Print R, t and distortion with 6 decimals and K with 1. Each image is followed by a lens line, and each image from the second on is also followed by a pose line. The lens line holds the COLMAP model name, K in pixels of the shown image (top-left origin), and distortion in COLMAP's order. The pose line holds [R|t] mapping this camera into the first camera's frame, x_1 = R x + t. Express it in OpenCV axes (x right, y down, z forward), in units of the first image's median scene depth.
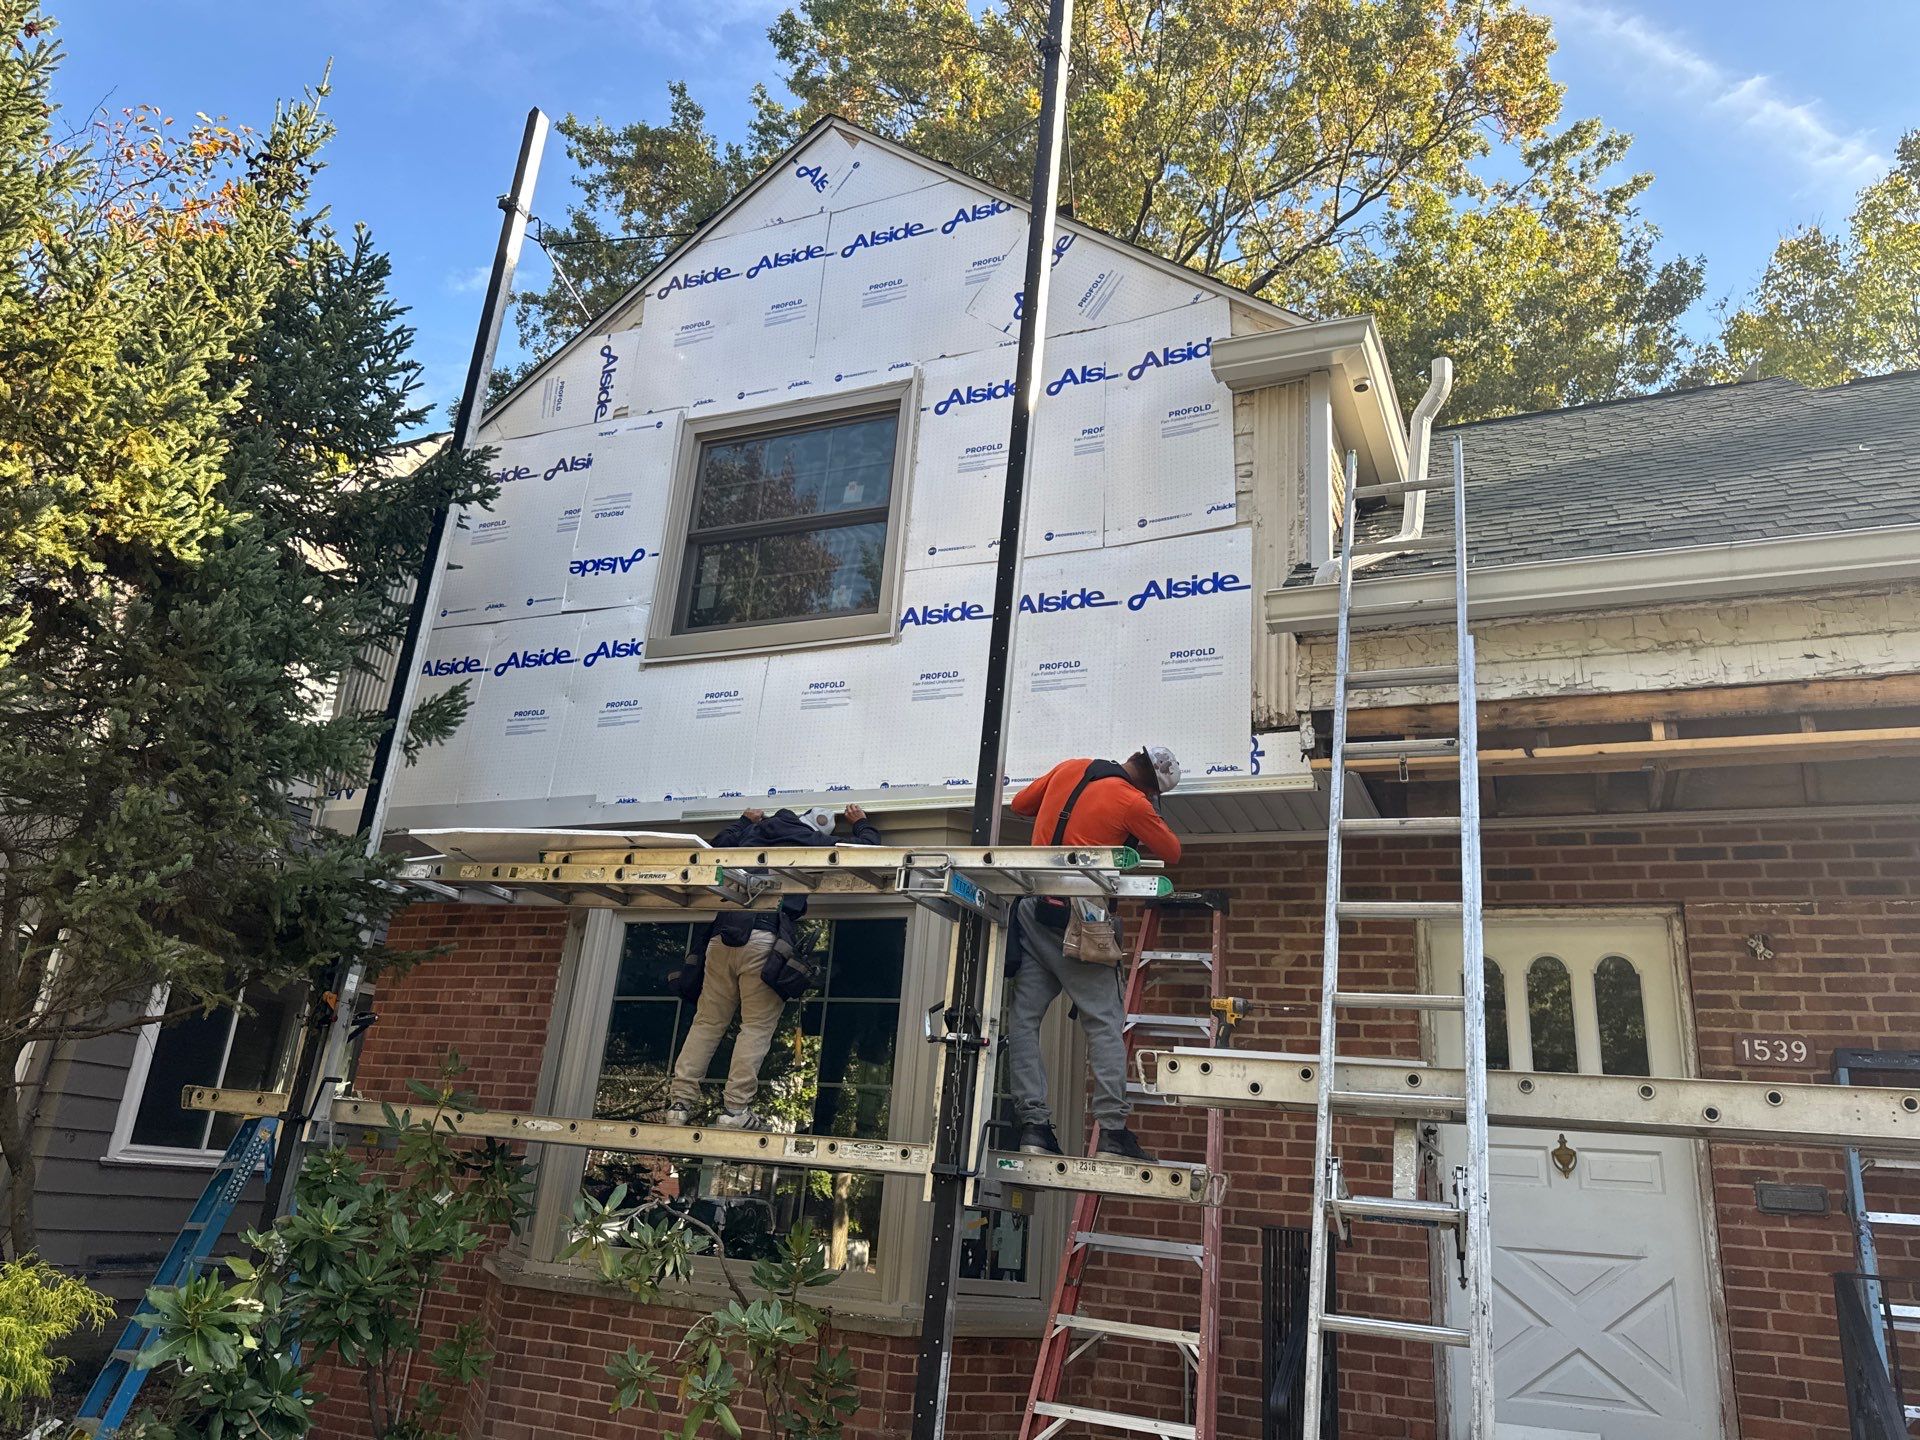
lens RADIAL K [[1322.7, 0, 958.9], [0, 1322.7, 713.6], [0, 0, 1]] dist [0.007998, -0.026074]
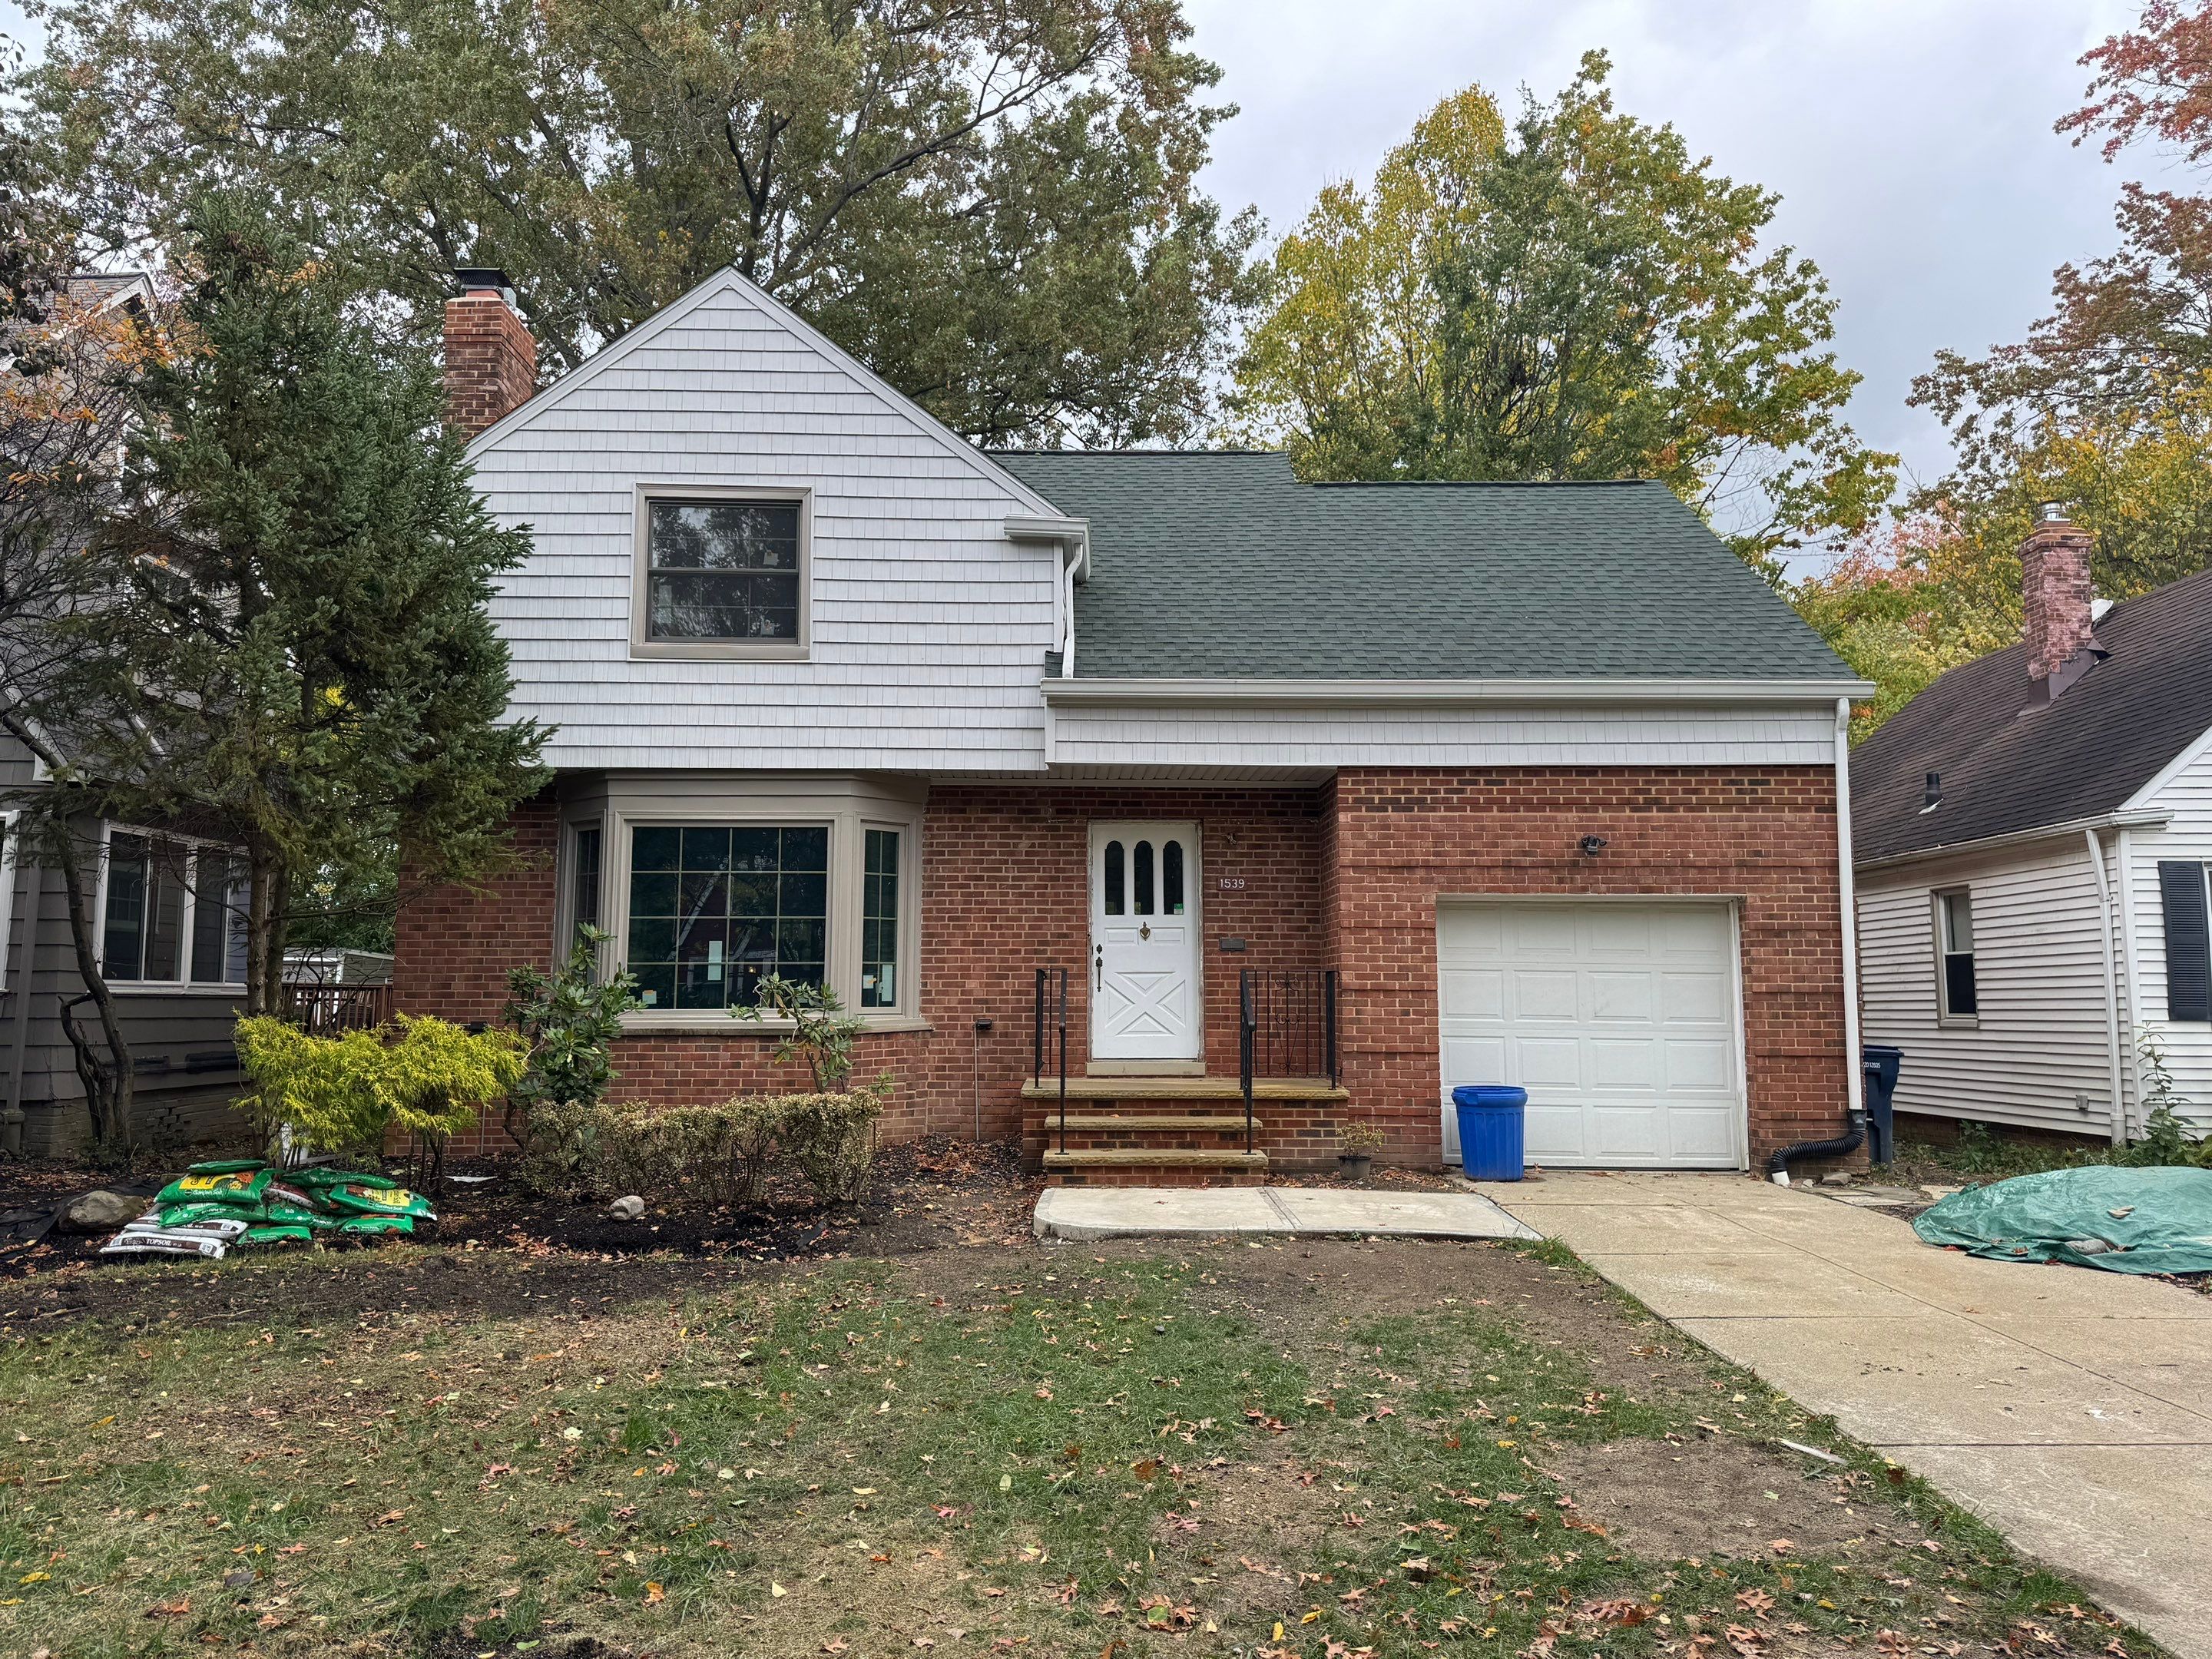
lens RADIAL K [[1523.9, 0, 1104.8], [0, 1523.9, 822.2], [0, 0, 1]] dist [0.007998, -0.026074]
pose [[0.907175, -0.027386, 0.419862, -0.665904], [-0.076047, 0.970774, 0.227629, -0.416344], [-0.413825, -0.238428, 0.878579, -1.163542]]
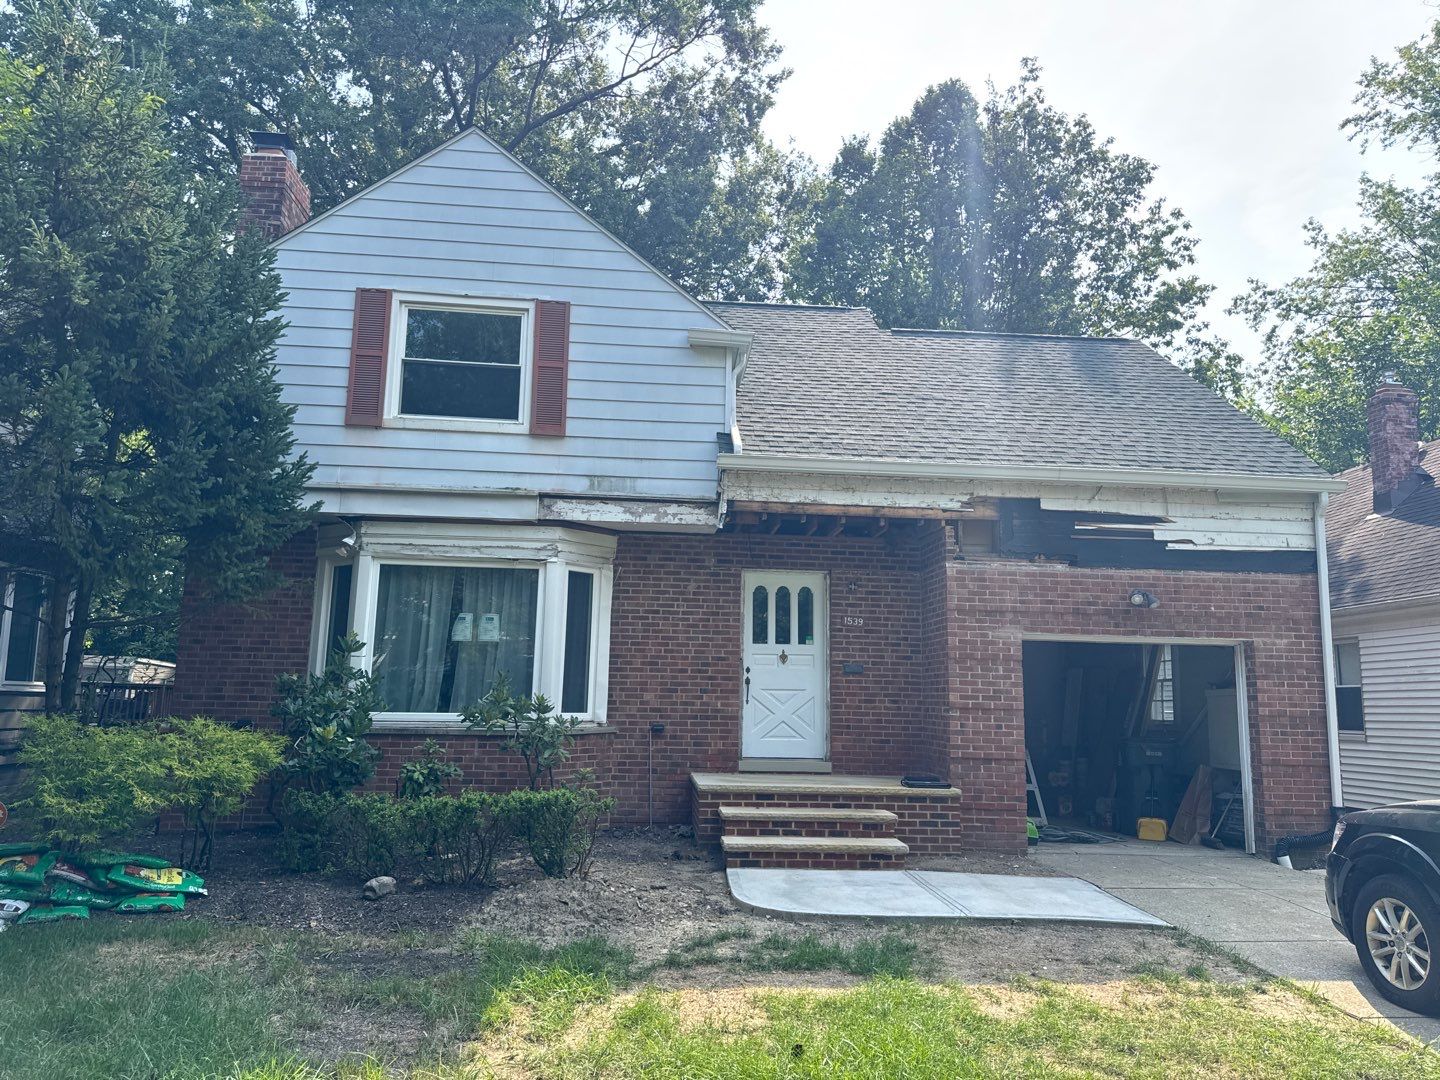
lens RADIAL K [[1008.1, 0, 720.0], [0, 1008.1, 540.0], [0, 0, 1]] dist [0.002820, 0.007717]
pose [[0.874833, 0.017836, 0.484096, -0.703508], [-0.119588, 0.976344, 0.180140, -0.278723], [-0.469431, -0.215485, 0.856271, -0.718437]]
